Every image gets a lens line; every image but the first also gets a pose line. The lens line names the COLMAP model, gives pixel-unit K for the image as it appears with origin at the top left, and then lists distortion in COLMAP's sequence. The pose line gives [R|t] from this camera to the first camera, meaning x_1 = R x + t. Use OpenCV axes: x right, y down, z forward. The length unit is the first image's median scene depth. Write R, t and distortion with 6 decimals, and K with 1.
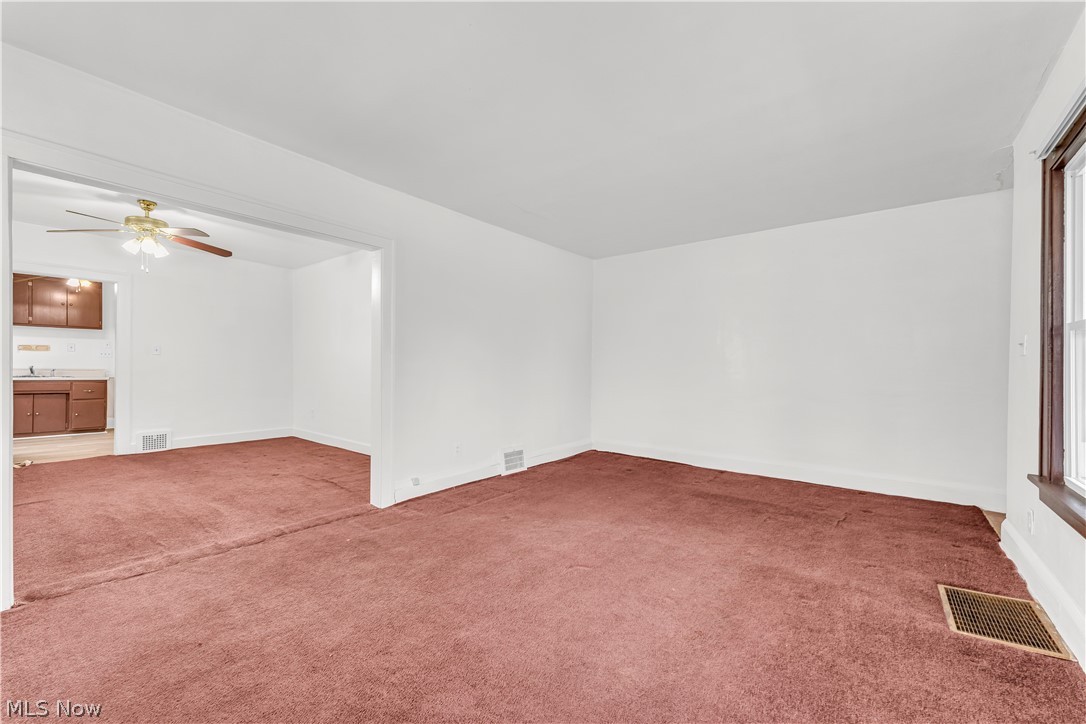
lens RADIAL K [[433.8, 0, 537.4], [0, 433.8, 367.1], [0, 0, 1]] dist [0.001233, 0.000194]
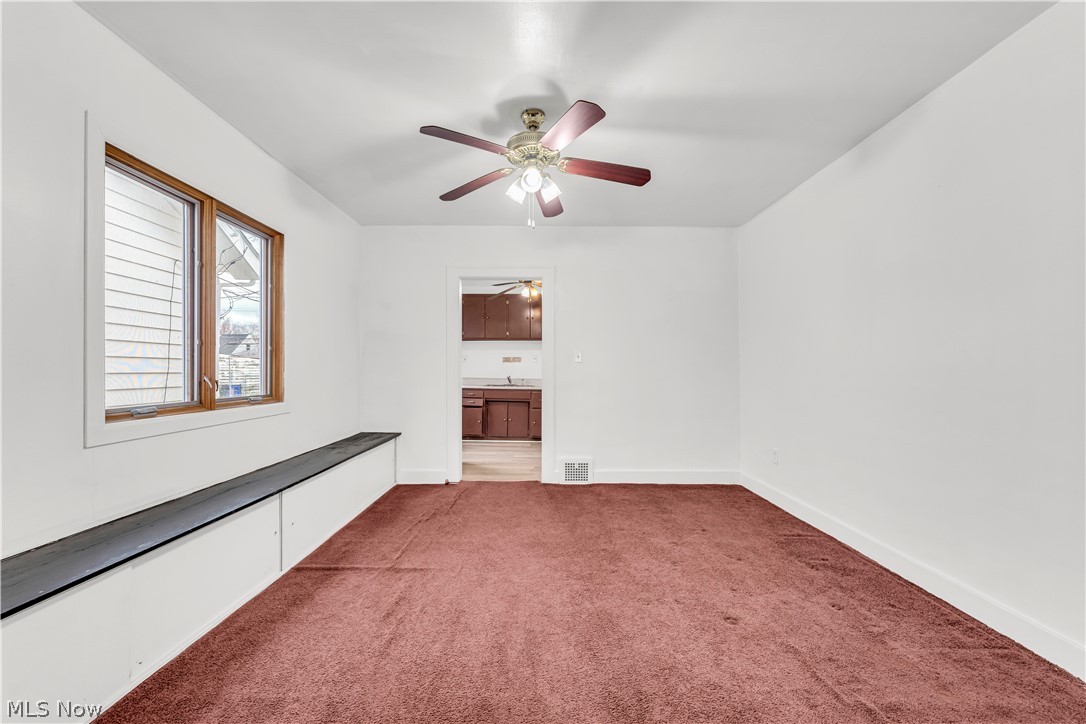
lens RADIAL K [[433.8, 0, 537.4], [0, 433.8, 367.1], [0, 0, 1]] dist [0.001233, 0.000194]
pose [[0.618808, -0.014378, -0.785411, -0.289231], [0.000148, 0.999835, -0.018187, -0.005909], [0.785542, 0.011138, 0.618708, 0.437172]]
